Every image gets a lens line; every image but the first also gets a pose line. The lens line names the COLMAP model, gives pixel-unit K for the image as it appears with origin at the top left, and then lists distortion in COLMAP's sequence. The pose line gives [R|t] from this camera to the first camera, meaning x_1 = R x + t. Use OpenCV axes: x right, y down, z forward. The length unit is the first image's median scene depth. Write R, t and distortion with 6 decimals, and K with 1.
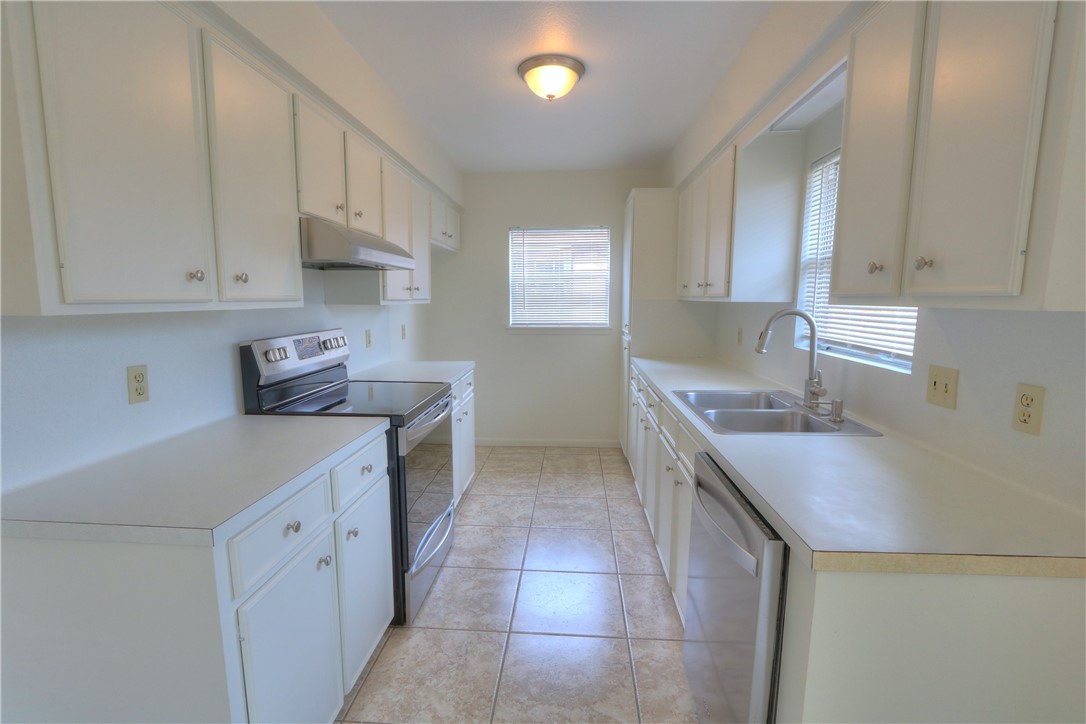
lens RADIAL K [[503.3, 0, 535.5], [0, 503.3, 368.6], [0, 0, 1]] dist [-0.023421, 0.005095]
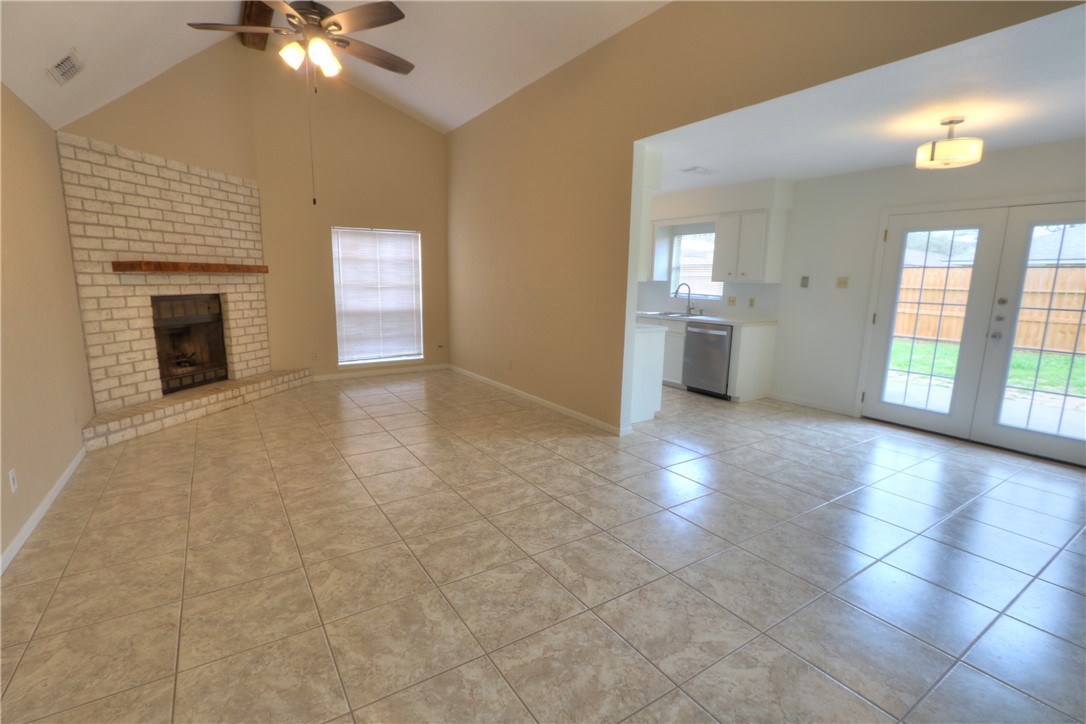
lens RADIAL K [[503.3, 0, 539.2], [0, 503.3, 367.4], [0, 0, 1]] dist [-0.023421, 0.005095]
pose [[0.795516, -0.092050, 0.598900, -1.703112], [0.067343, 0.995702, 0.063585, 0.116772], [-0.602179, -0.010251, 0.798296, -0.789107]]
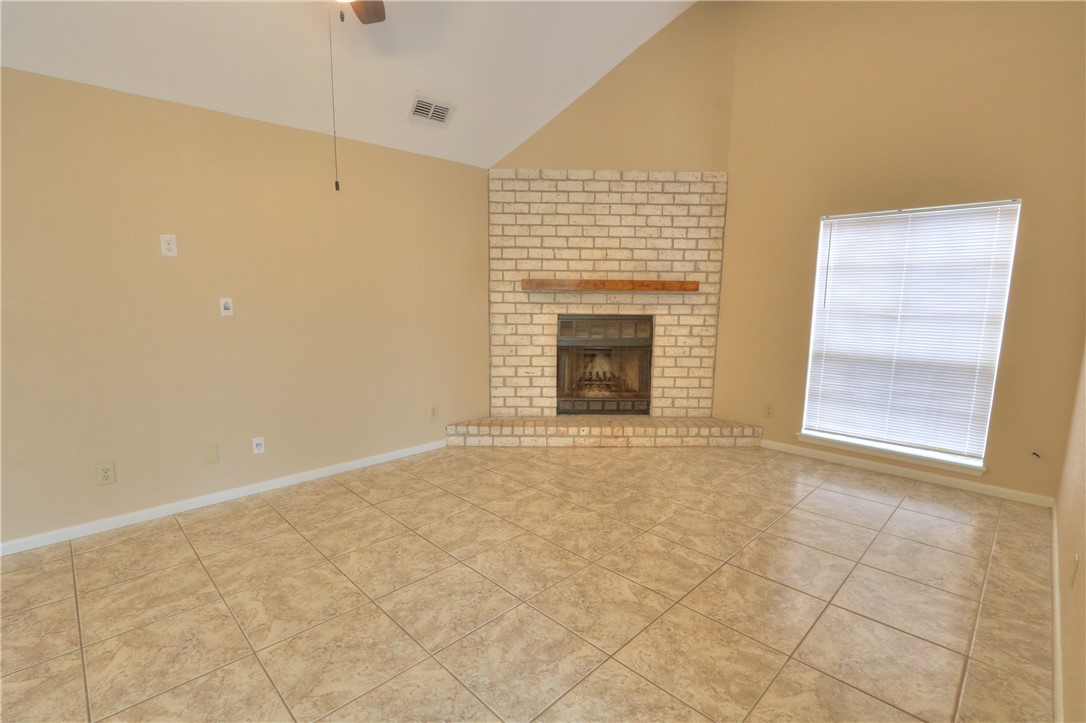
lens RADIAL K [[503.3, 0, 536.4], [0, 503.3, 367.9], [0, 0, 1]] dist [-0.023421, 0.005095]
pose [[0.751695, 0.107688, -0.650660, -0.618523], [-0.099484, 0.993805, 0.049549, -0.006668], [0.651965, 0.027484, 0.757751, 0.047945]]
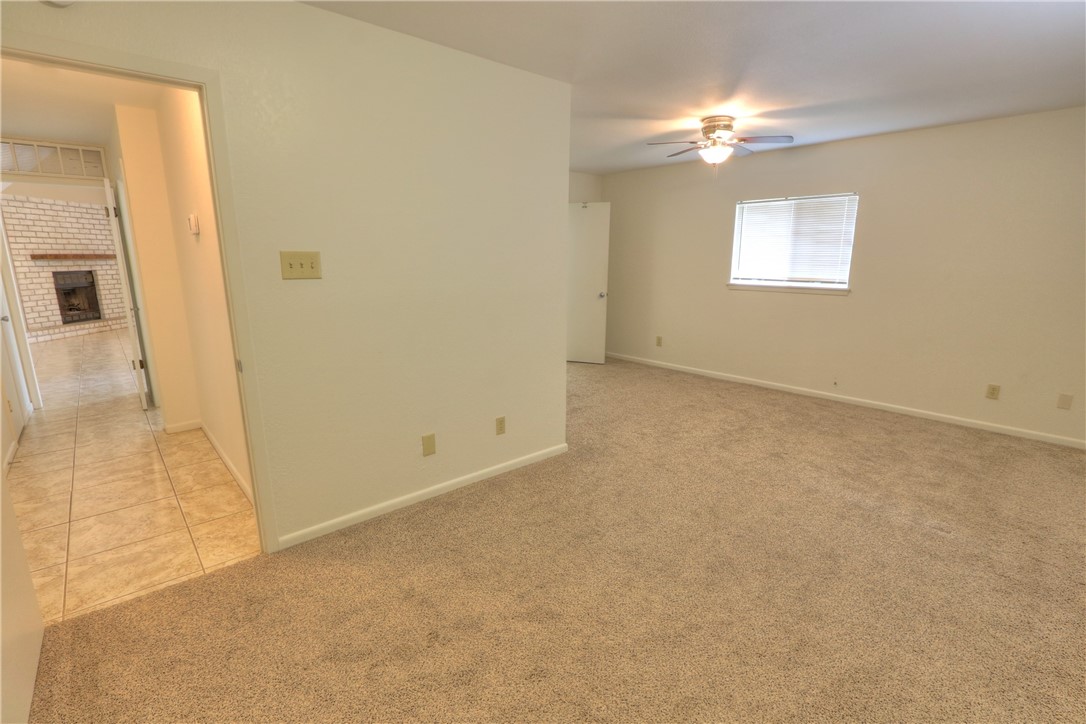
lens RADIAL K [[503.3, 0, 539.9], [0, 503.3, 368.6], [0, 0, 1]] dist [-0.023421, 0.005095]
pose [[0.696178, -0.154313, 0.701088, -1.867281], [0.096836, 0.987884, 0.121281, 0.453871], [-0.711308, -0.016543, 0.702686, -3.332354]]
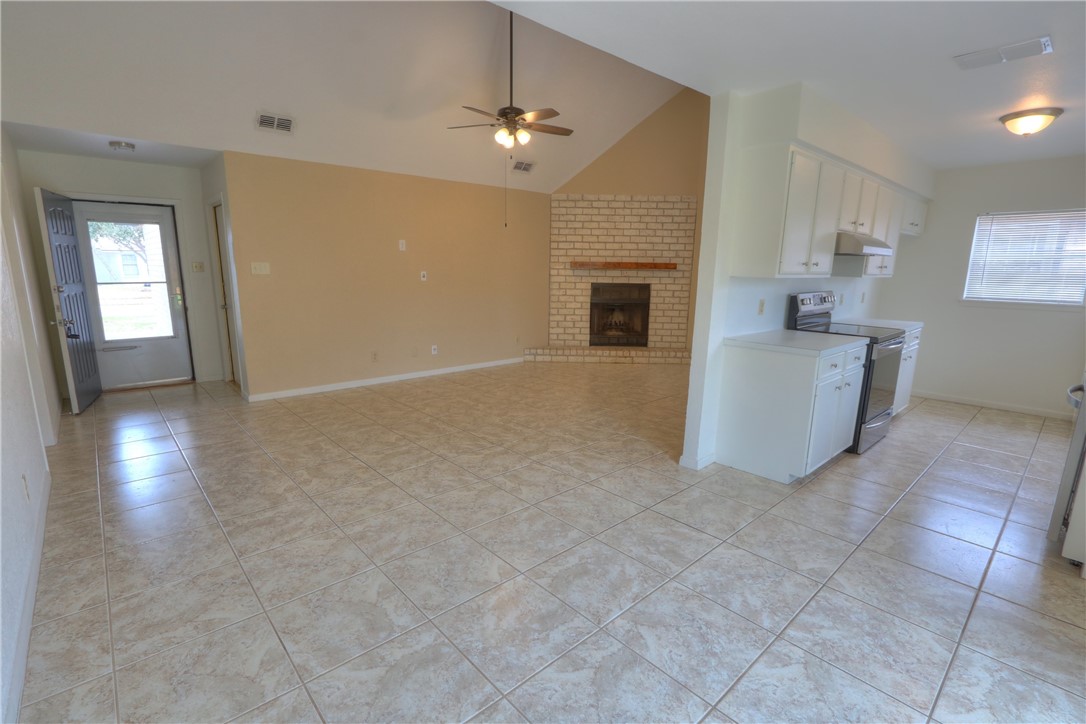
lens RADIAL K [[503.3, 0, 536.7], [0, 503.3, 369.8], [0, 0, 1]] dist [-0.023421, 0.005095]
pose [[0.720281, 0.149610, -0.677357, 0.068217], [-0.108094, 0.988744, 0.103443, 0.113209], [0.685209, -0.001289, 0.728345, -0.881759]]
